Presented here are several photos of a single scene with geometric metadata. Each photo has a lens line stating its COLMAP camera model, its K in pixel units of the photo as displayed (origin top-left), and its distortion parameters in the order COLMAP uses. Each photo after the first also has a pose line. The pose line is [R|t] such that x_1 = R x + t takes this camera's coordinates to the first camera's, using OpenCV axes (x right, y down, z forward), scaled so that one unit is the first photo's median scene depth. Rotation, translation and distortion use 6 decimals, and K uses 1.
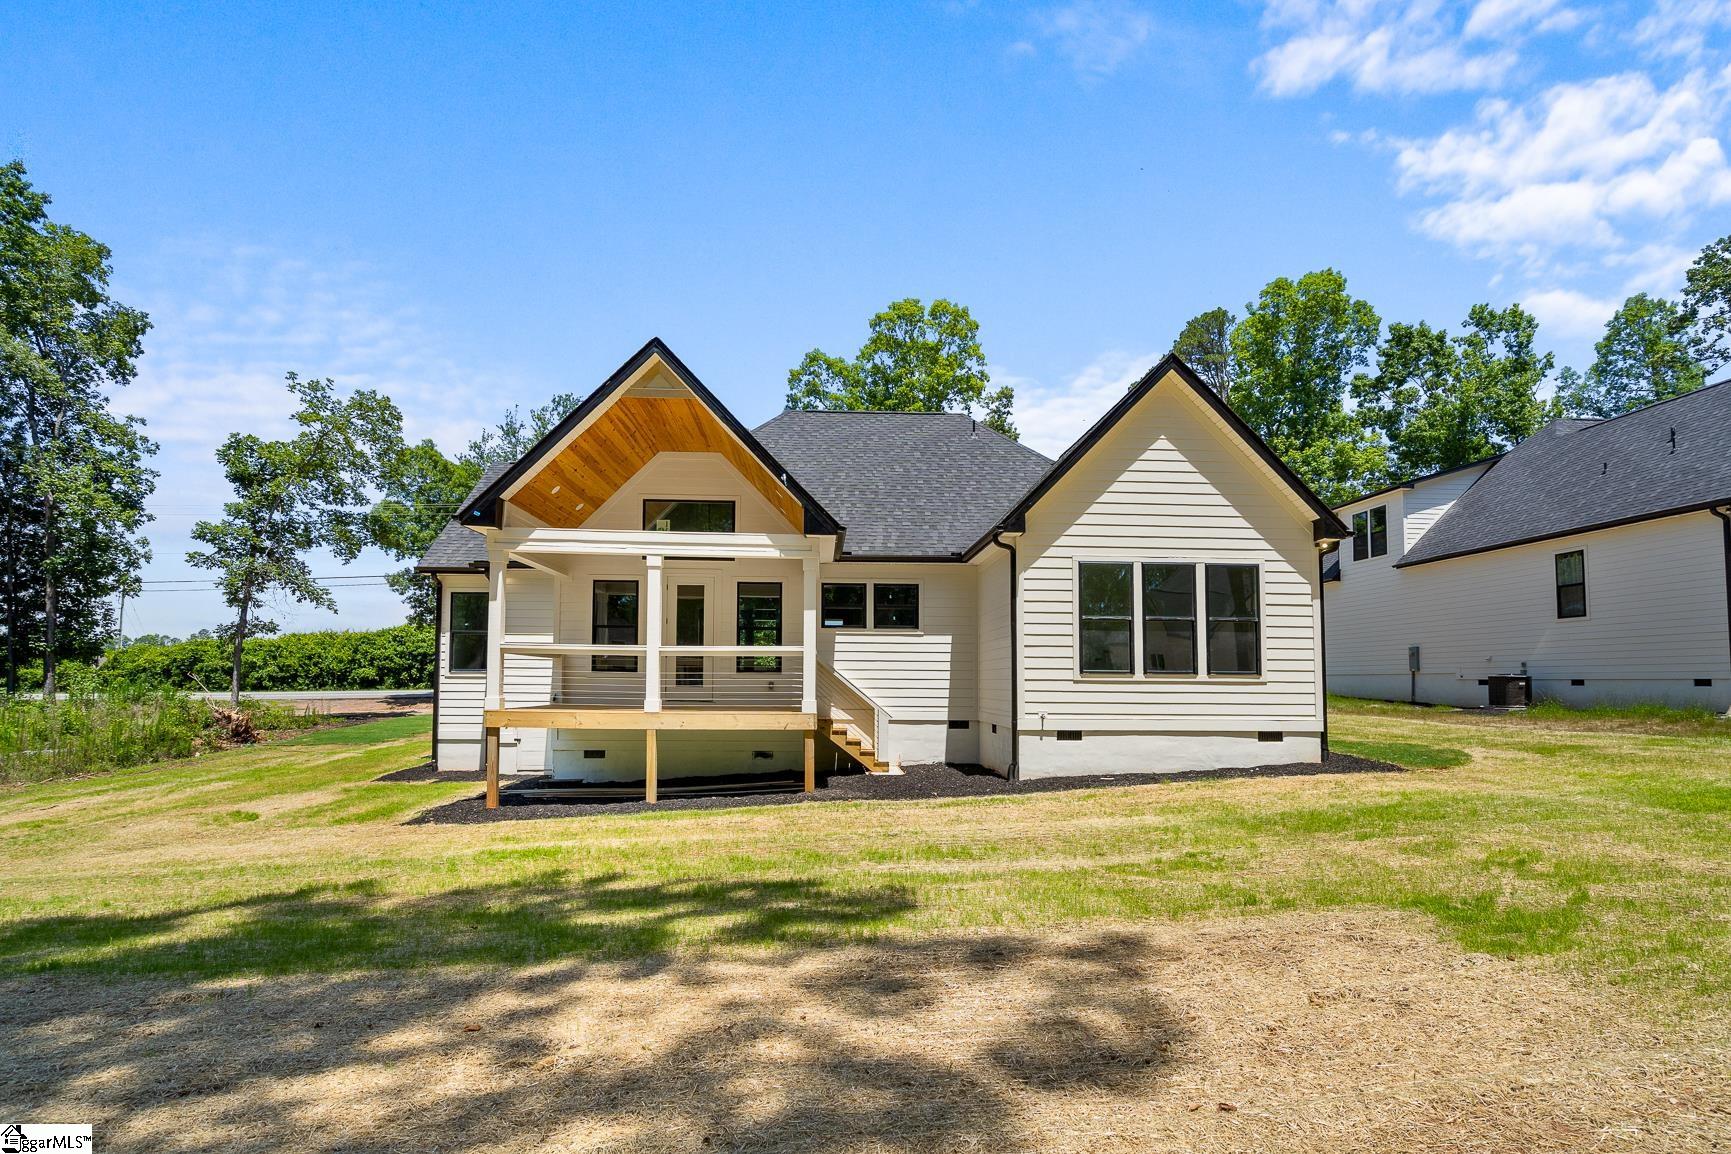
lens RADIAL K [[884.9, 0, 902.7], [0, 884.9, 641.9], [0, 0, 1]] dist [-0.012209, 0.002854]
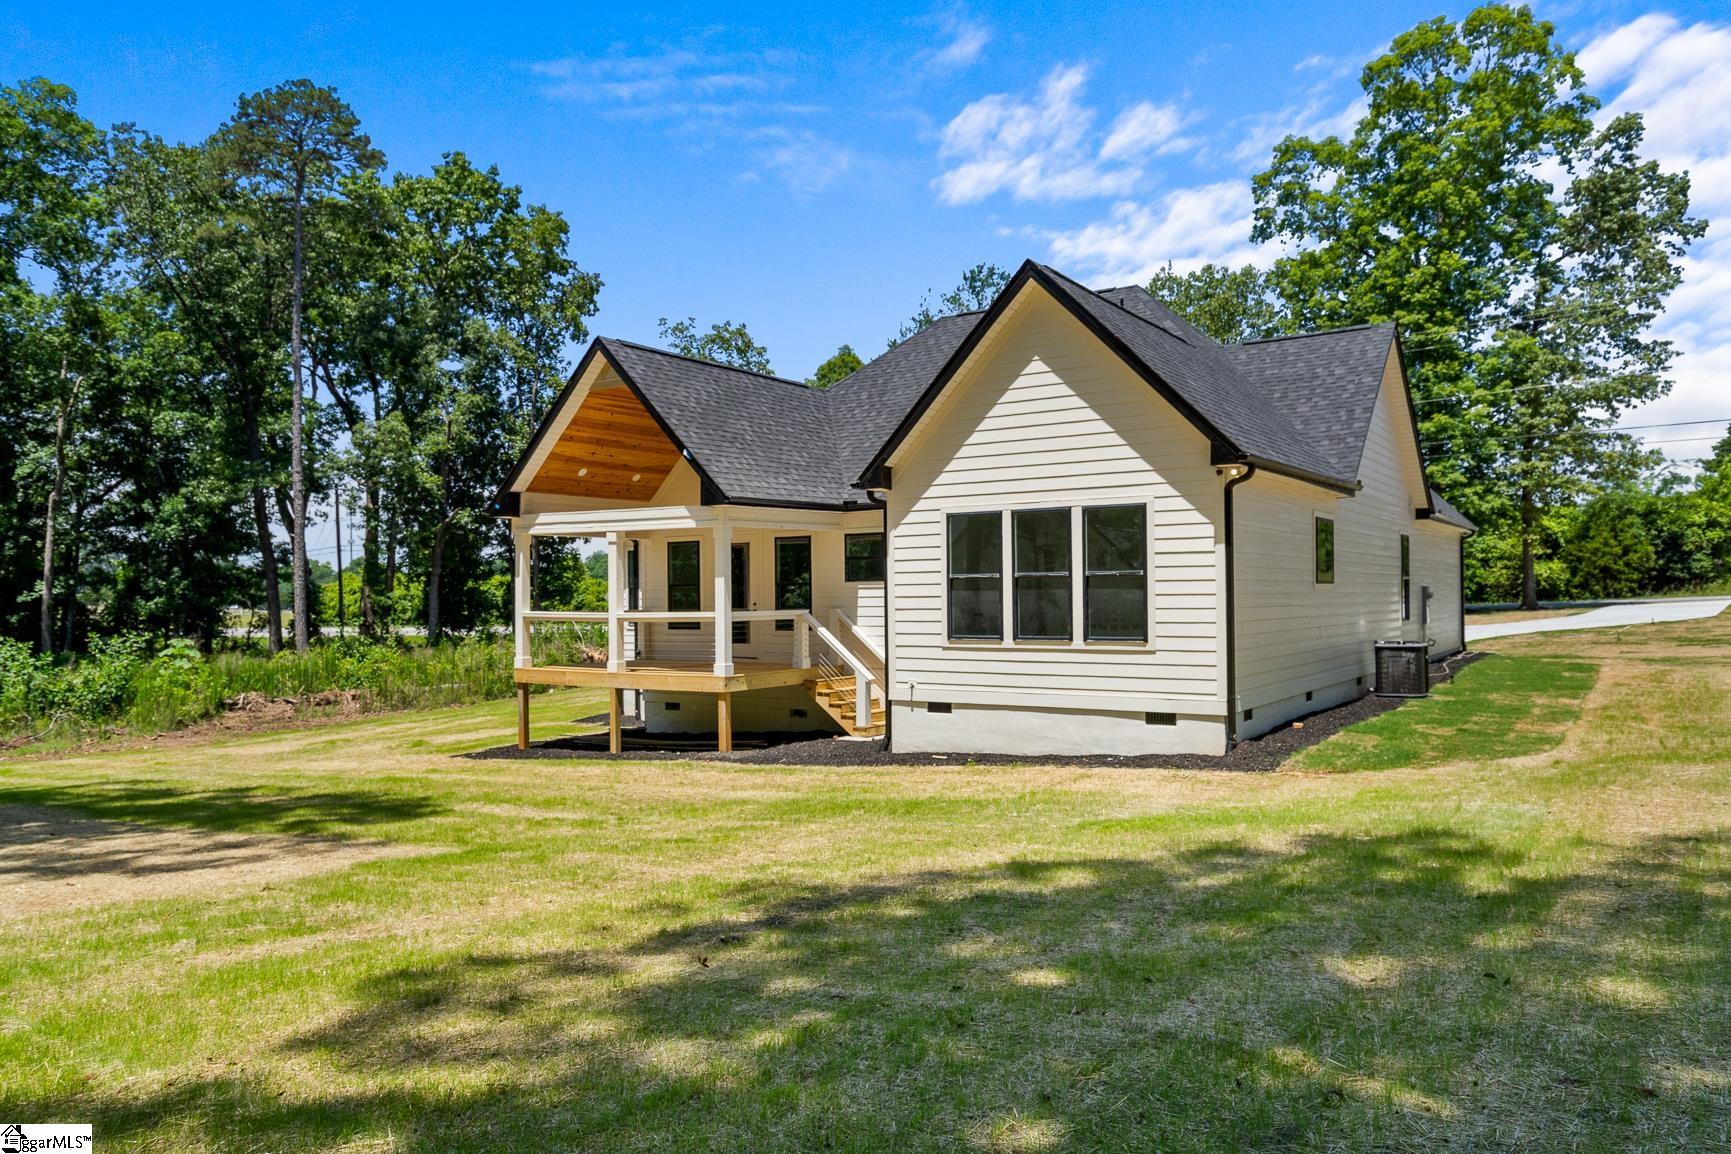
lens RADIAL K [[1287.5, 0, 872.6], [0, 1287.5, 572.2], [0, 0, 1]] dist [0.006556, -0.004055]
pose [[0.782005, -0.025392, -0.622754, 0.936661], [0.044659, 0.998884, 0.015352, -0.054354], [0.621670, -0.039817, 0.782267, -0.064385]]
